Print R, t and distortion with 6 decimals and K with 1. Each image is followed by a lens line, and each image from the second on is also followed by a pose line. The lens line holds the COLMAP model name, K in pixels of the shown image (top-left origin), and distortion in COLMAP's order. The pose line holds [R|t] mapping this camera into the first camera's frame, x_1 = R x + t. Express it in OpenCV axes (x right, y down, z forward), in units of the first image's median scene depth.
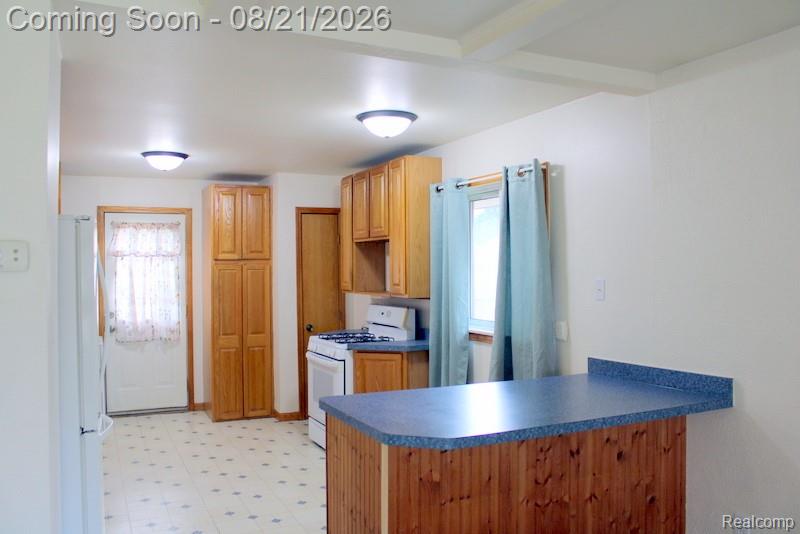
lens RADIAL K [[667.5, 0, 399.5], [0, 667.5, 264.8], [0, 0, 1]] dist [-0.167385, 0.148875]
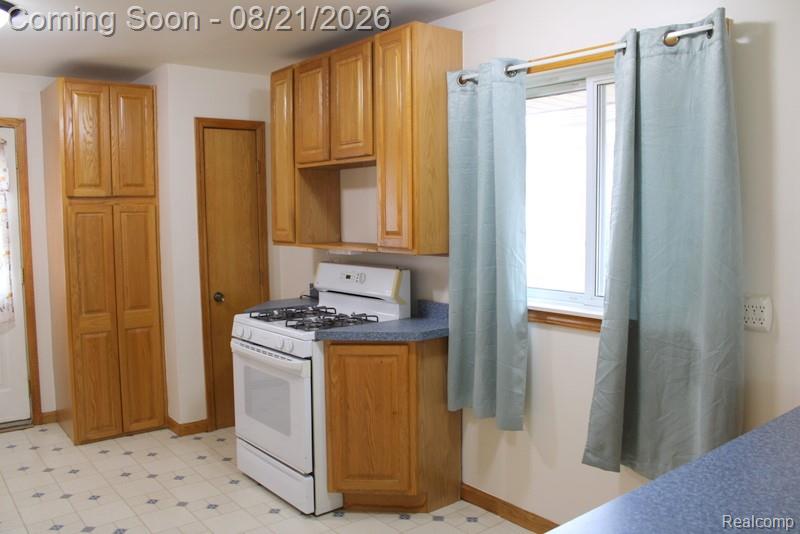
lens RADIAL K [[667.5, 0, 399.5], [0, 667.5, 264.8], [0, 0, 1]] dist [-0.167385, 0.148875]
pose [[0.973081, -0.020694, 0.229532, -0.110167], [0.001370, 0.996462, 0.084031, 0.005356], [-0.230459, -0.081454, 0.969667, 0.307261]]
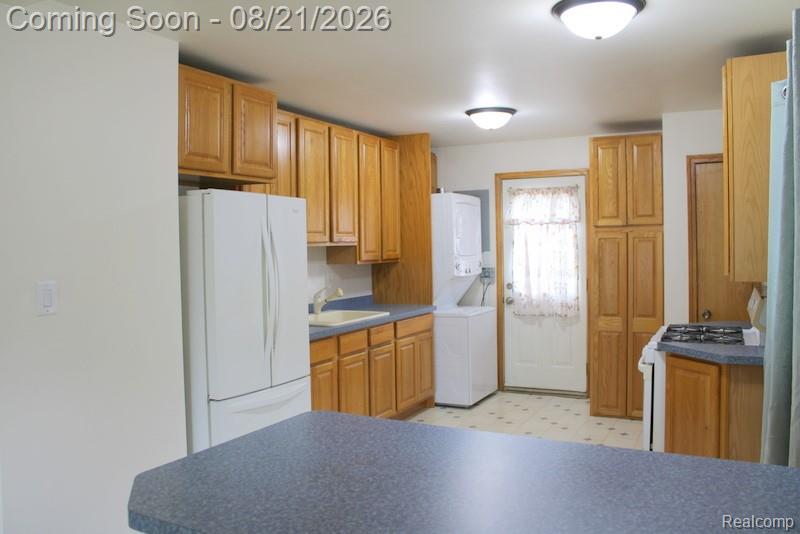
lens RADIAL K [[667.5, 0, 399.5], [0, 667.5, 264.8], [0, 0, 1]] dist [-0.167385, 0.148875]
pose [[0.606802, 0.023797, -0.794497, 0.238686], [0.015931, 0.998987, 0.042089, 0.001716], [0.794694, -0.038197, 0.605808, 0.279414]]
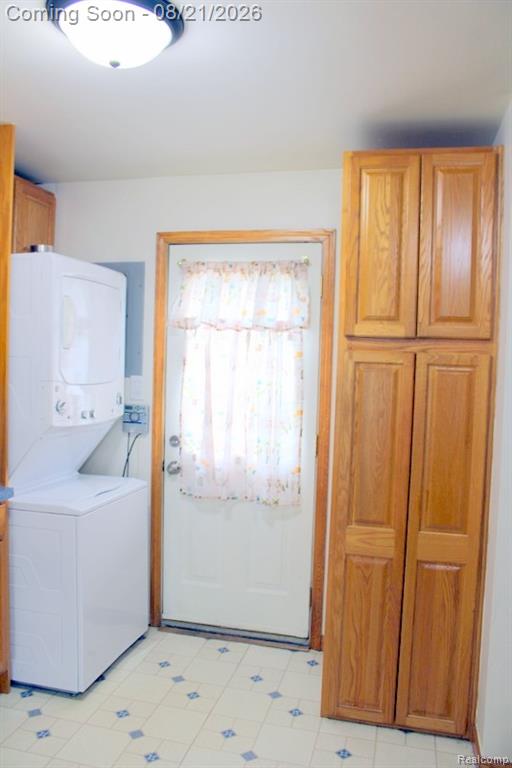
lens RADIAL K [[640.8, 0, 256.1], [0, 640.8, 382.2], [0, 0, 1]] dist [-0.167385, 0.148875]
pose [[0.774054, 0.056597, -0.630585, -0.073892], [-0.033882, 0.998272, 0.048007, 0.003009], [0.632212, -0.015795, 0.774634, 0.650396]]
